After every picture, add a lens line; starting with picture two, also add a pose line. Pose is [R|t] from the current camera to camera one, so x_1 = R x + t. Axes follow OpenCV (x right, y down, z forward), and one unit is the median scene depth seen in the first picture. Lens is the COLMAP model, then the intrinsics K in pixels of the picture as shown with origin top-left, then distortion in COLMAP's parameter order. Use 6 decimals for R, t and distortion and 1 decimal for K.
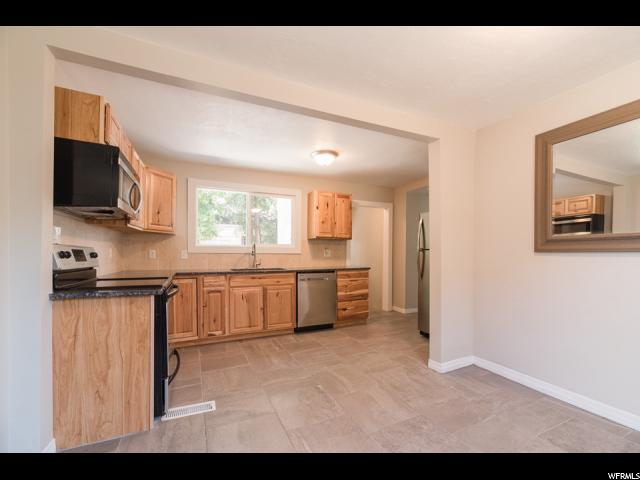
lens RADIAL K [[262.9, 0, 319.6], [0, 262.9, 245.7], [0, 0, 1]] dist [-0.000252, -0.000210]
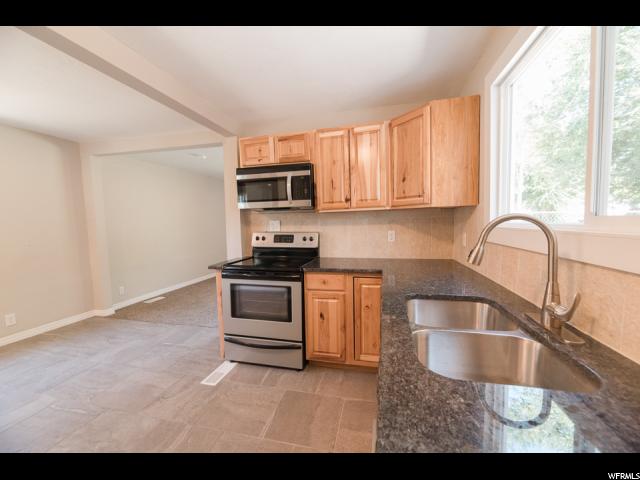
lens RADIAL K [[262.9, 0, 318.7], [0, 262.9, 241.7], [0, 0, 1]] dist [-0.000252, -0.000210]
pose [[-0.631103, 0.071421, -0.772404, 0.091868], [0.035981, 0.997376, 0.062824, -0.023596], [0.774864, 0.011857, -0.632016, 1.782865]]
